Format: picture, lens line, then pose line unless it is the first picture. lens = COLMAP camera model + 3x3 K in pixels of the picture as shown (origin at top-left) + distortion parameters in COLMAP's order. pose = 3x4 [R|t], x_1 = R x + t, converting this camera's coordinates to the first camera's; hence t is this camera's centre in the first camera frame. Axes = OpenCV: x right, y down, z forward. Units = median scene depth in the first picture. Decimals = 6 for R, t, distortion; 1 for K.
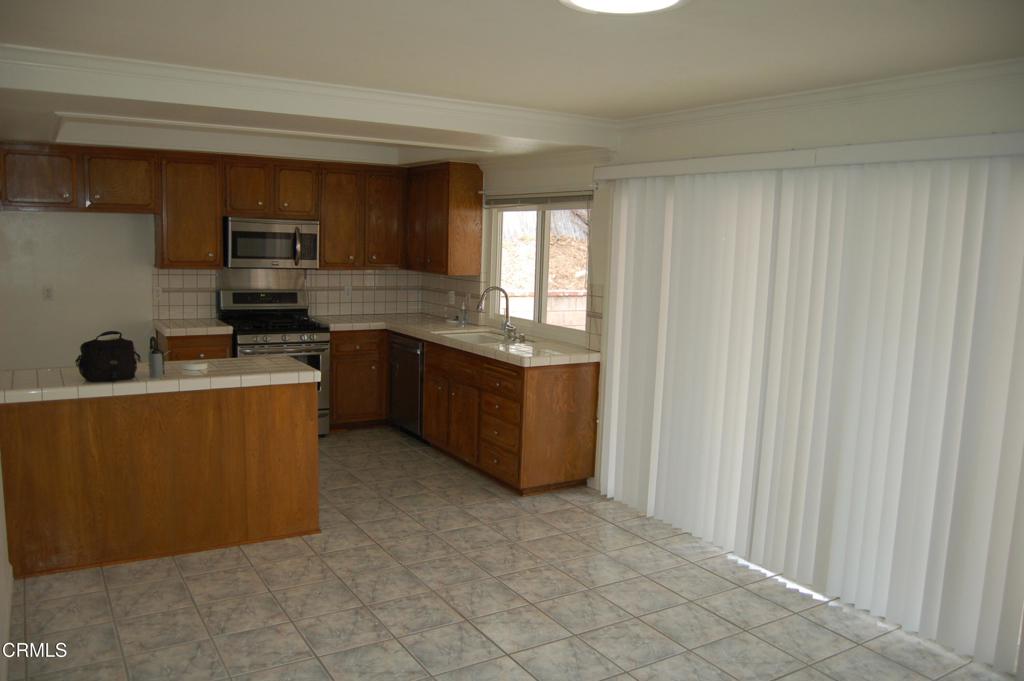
lens RADIAL K [[801.4, 0, 510.2], [0, 801.4, 345.3], [0, 0, 1]] dist [-0.093277, 0.039251]
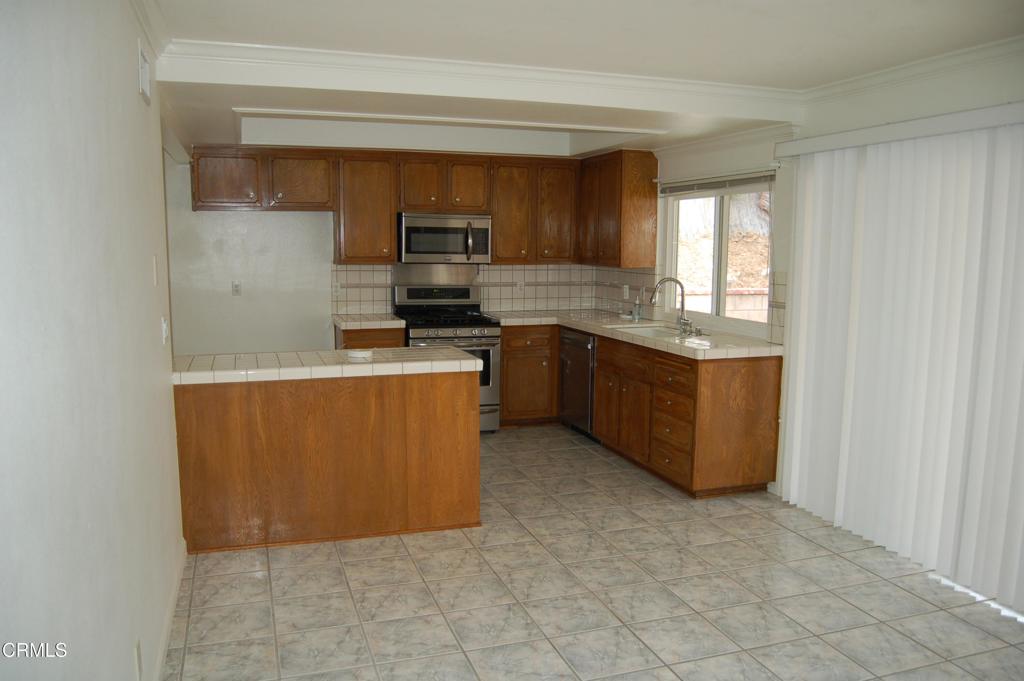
lens RADIAL K [[801.4, 0, 512.6], [0, 801.4, 346.8], [0, 0, 1]] dist [-0.093277, 0.039251]
pose [[0.973952, 0.004999, -0.226700, 0.019756], [-0.007106, 0.999939, -0.008480, 0.023883], [0.226644, 0.009870, 0.973928, 0.052147]]
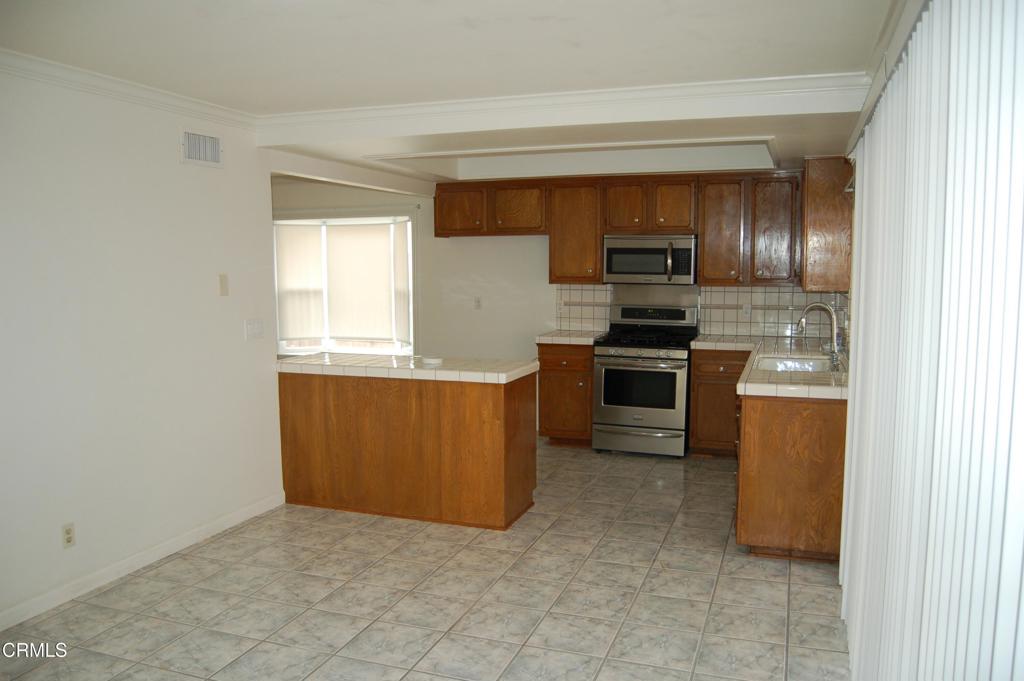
lens RADIAL K [[801.4, 0, 508.0], [0, 801.4, 343.6], [0, 0, 1]] dist [-0.093277, 0.039251]
pose [[0.621346, 0.046612, -0.782148, 0.560770], [-0.083603, 0.996474, -0.007030, 0.000950], [0.779063, 0.069758, 0.623052, 0.341998]]
